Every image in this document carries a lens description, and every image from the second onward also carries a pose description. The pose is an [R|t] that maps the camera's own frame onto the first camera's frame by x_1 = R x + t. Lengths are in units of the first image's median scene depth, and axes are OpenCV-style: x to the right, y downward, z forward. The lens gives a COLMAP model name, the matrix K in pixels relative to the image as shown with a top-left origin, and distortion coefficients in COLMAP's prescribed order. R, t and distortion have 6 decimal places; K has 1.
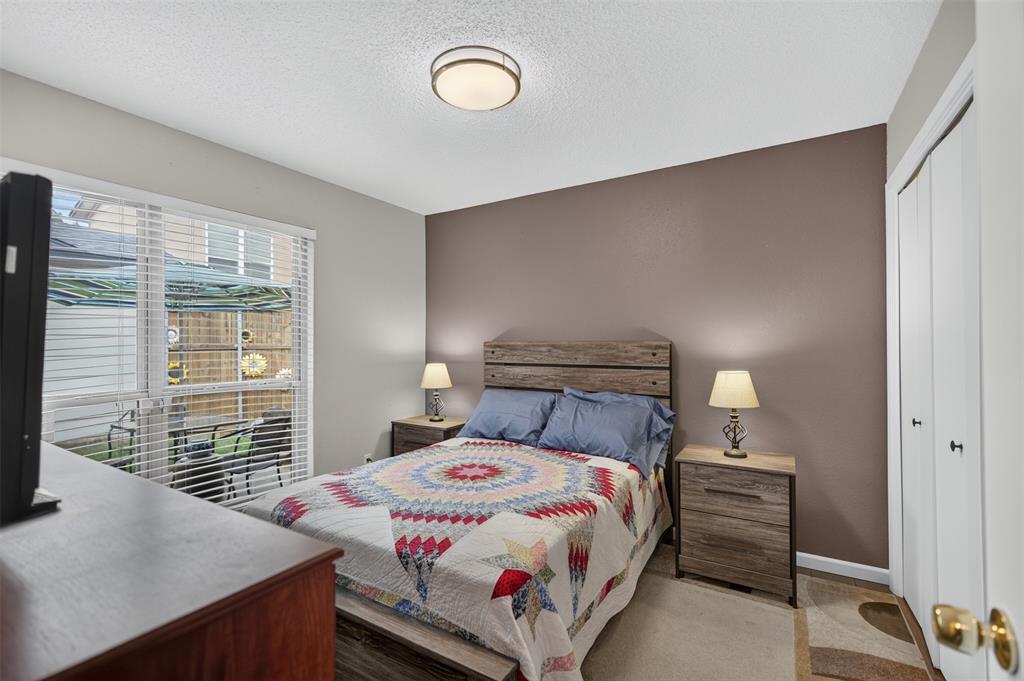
lens RADIAL K [[455.2, 0, 512.8], [0, 455.2, 339.9], [0, 0, 1]] dist [0.000899, 0.000755]
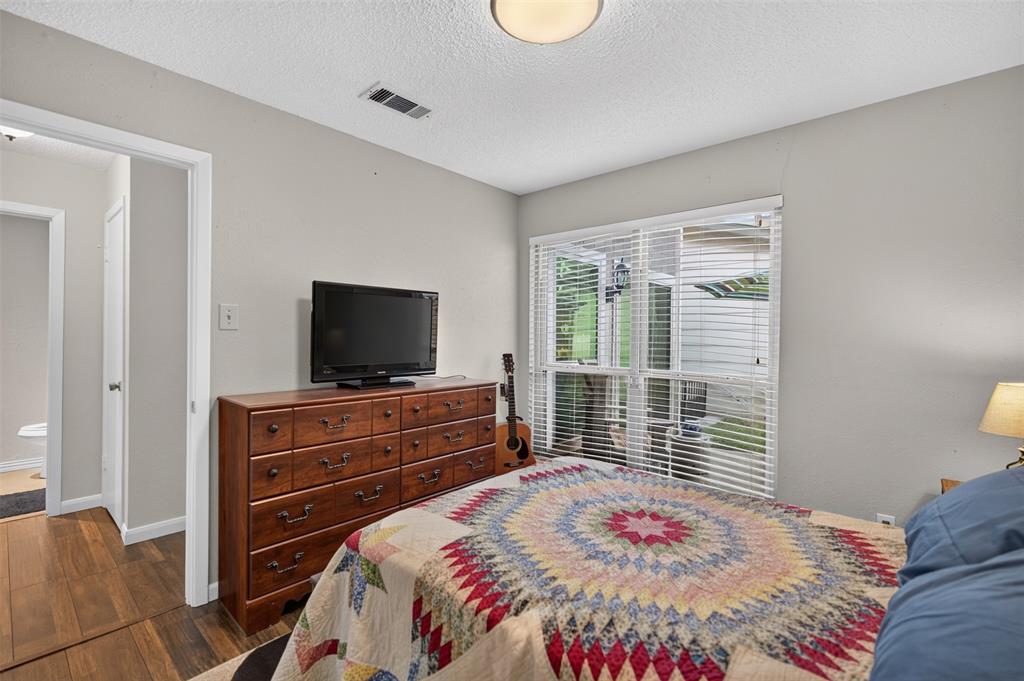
lens RADIAL K [[455.2, 0, 512.2], [0, 455.2, 336.8], [0, 0, 1]] dist [0.000899, 0.000755]
pose [[-0.182636, 0.003283, -0.983175, 0.741870], [-0.002836, 0.999989, 0.003866, 0.006721], [0.983176, 0.003494, -0.182625, 1.122258]]
